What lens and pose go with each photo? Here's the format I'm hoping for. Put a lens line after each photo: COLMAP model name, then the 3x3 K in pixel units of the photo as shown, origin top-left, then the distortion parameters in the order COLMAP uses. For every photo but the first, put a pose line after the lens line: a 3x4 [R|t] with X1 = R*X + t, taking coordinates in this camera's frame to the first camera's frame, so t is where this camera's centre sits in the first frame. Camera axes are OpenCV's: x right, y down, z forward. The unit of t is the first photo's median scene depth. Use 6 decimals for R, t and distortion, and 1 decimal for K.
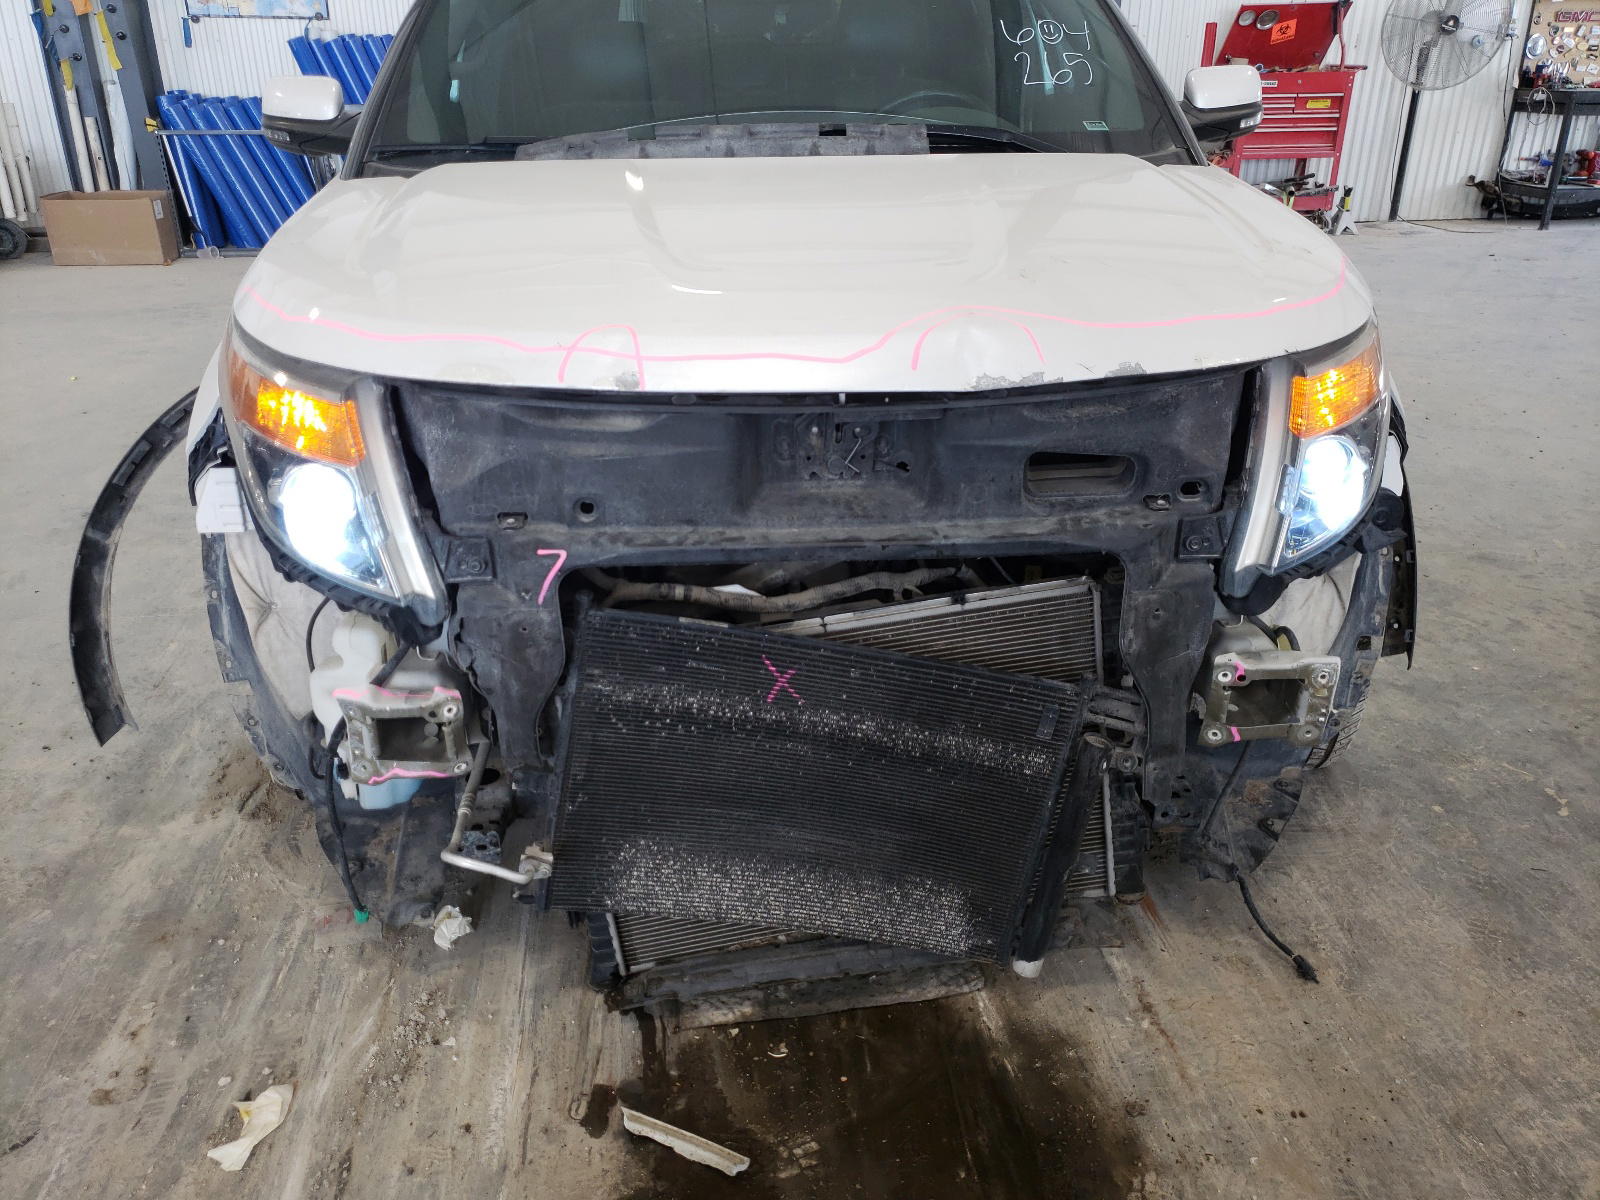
lens RADIAL K [[1237.7, 0, 800.0], [0, 1237.7, 600.0], [0, 0, 1]] dist [0.003520, -0.001202]
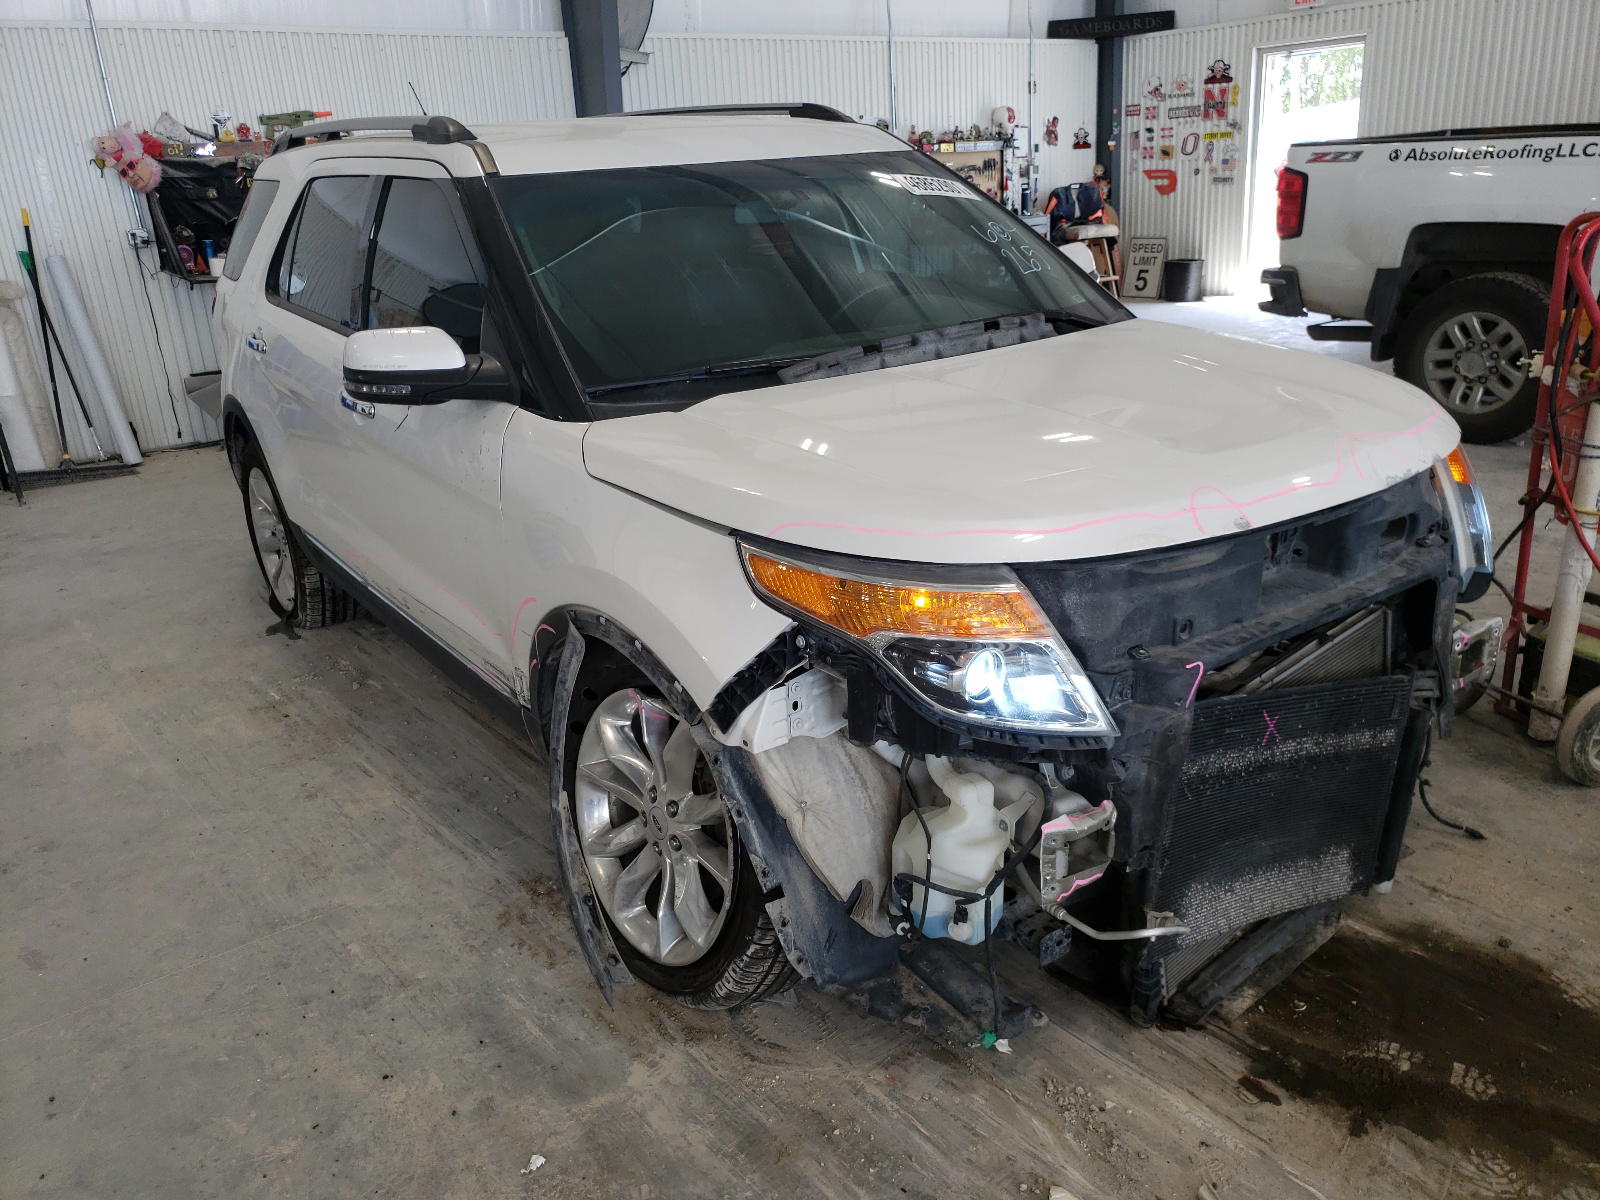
lens RADIAL K [[1221.5, 0, 799.4], [0, 1221.5, 635.3], [0, 0, 1]] dist [-0.000783, 0.007181]
pose [[0.850904, -0.230534, 0.472034, -1.007084], [0.268201, 0.963275, -0.013018, -0.142366], [-0.451697, 0.137677, 0.881484, 0.044583]]
